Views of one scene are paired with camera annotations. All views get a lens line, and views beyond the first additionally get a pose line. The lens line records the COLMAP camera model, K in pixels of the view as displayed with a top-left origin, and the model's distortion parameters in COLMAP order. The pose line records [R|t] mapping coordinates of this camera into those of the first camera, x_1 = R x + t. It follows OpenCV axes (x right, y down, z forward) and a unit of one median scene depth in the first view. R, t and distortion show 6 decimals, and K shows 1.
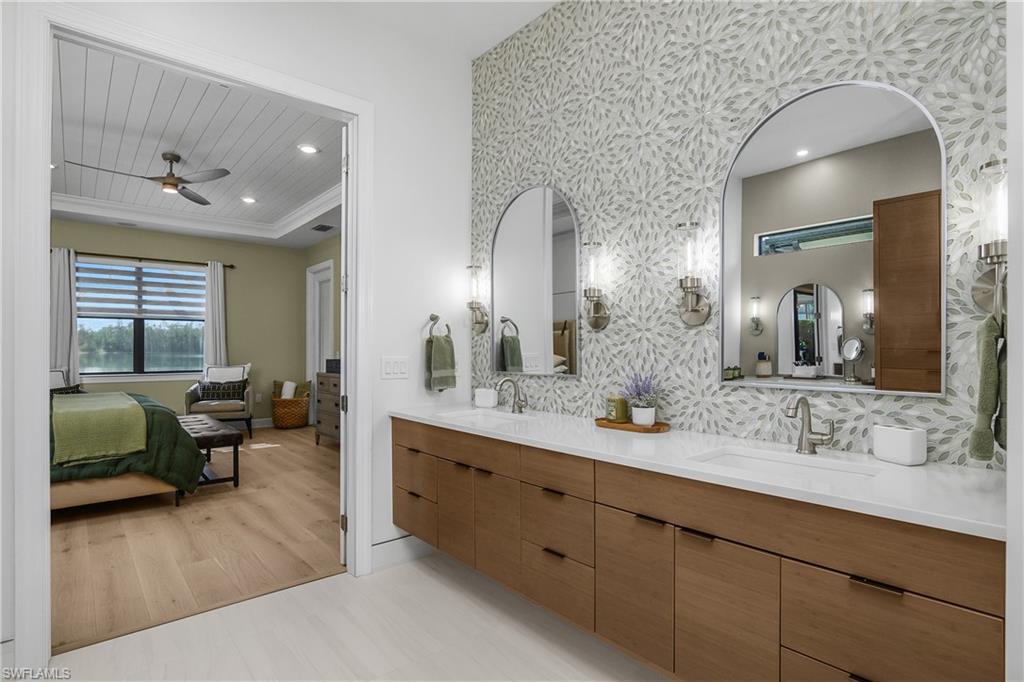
lens RADIAL K [[500.1, 0, 509.6], [0, 500.1, 347.7], [0, 0, 1]] dist [-0.019237, 0.001124]
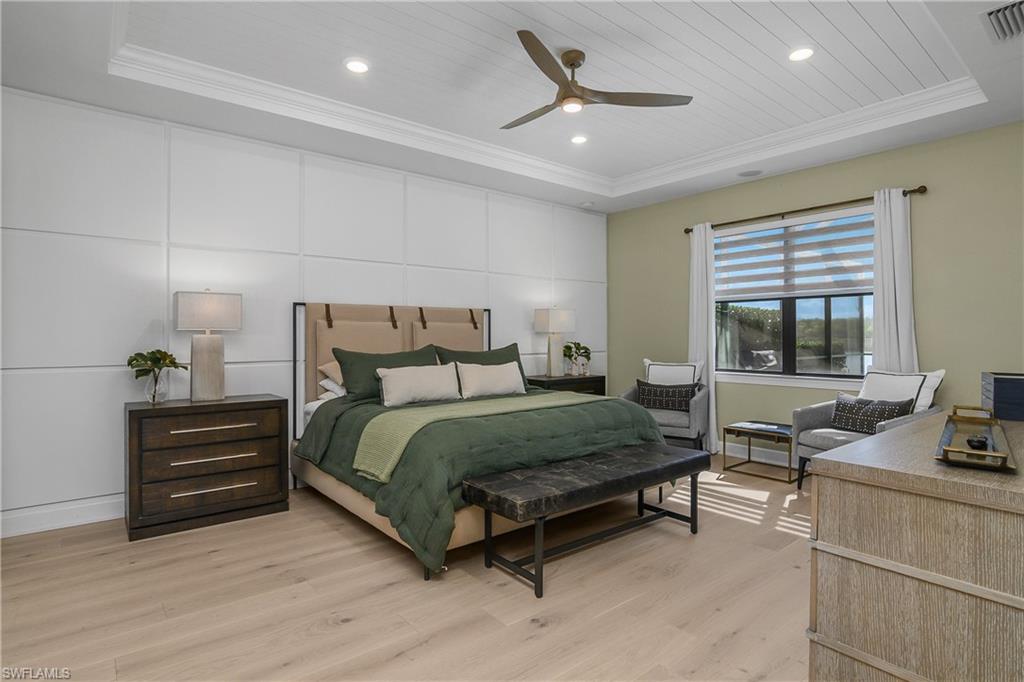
lens RADIAL K [[509.1, 0, 502.3], [0, 509.1, 344.8], [0, 0, 1]] dist [-0.026744, 0.009579]
pose [[-0.056115, 0.008255, -0.998390, 0.001485], [0.006418, 0.999948, 0.007907, -0.000562], [0.998404, -0.005964, -0.056165, 0.634554]]
